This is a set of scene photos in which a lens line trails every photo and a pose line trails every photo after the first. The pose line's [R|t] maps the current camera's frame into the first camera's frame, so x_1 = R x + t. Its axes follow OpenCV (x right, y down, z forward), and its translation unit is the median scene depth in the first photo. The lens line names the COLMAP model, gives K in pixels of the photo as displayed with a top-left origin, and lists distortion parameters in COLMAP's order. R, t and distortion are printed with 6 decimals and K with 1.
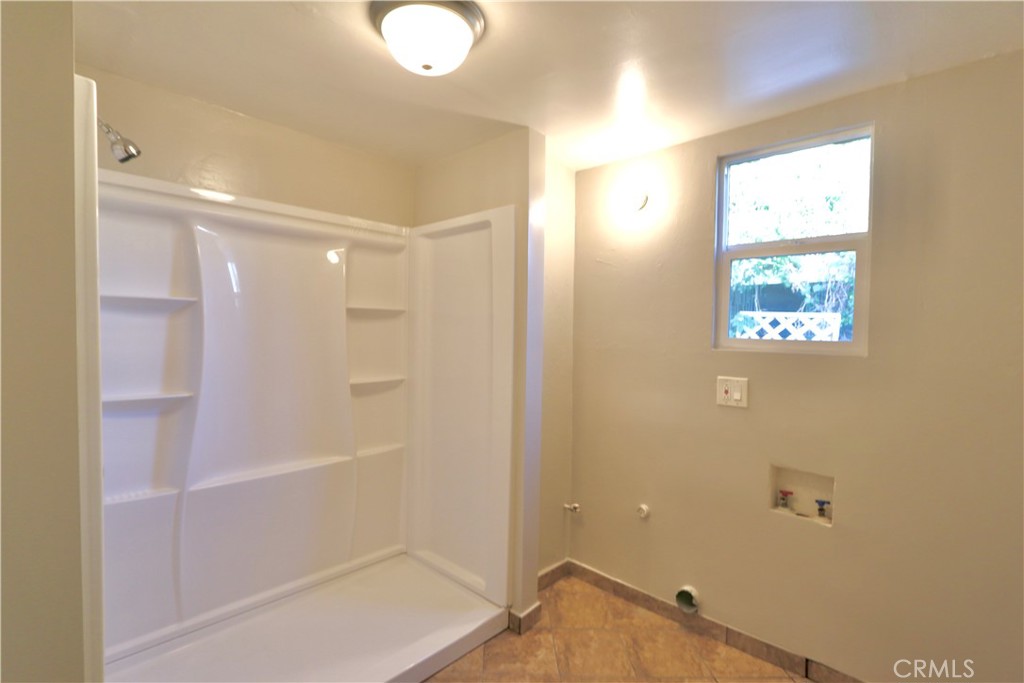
lens RADIAL K [[473.4, 0, 494.9], [0, 473.4, 340.1], [0, 0, 1]] dist [-0.015854, 0.001525]
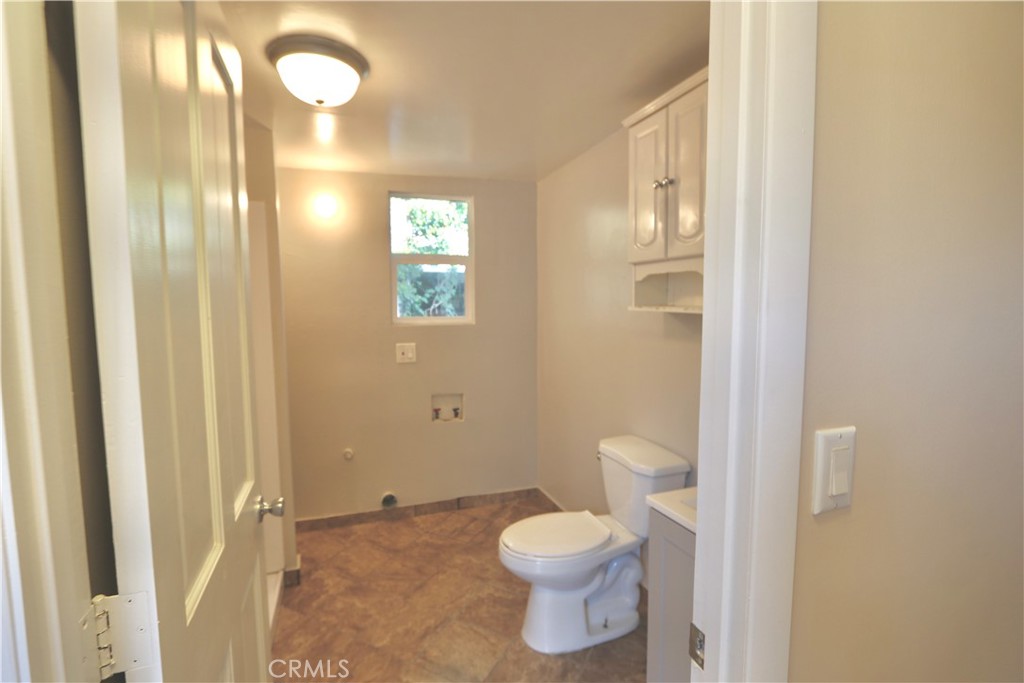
lens RADIAL K [[473.4, 0, 494.9], [0, 473.4, 340.1], [0, 0, 1]] dist [-0.015854, 0.001525]
pose [[0.475263, -0.093559, 0.874855, -0.691290], [0.036493, 0.995571, 0.086644, -0.053591], [-0.879087, -0.009253, 0.476572, 0.033562]]
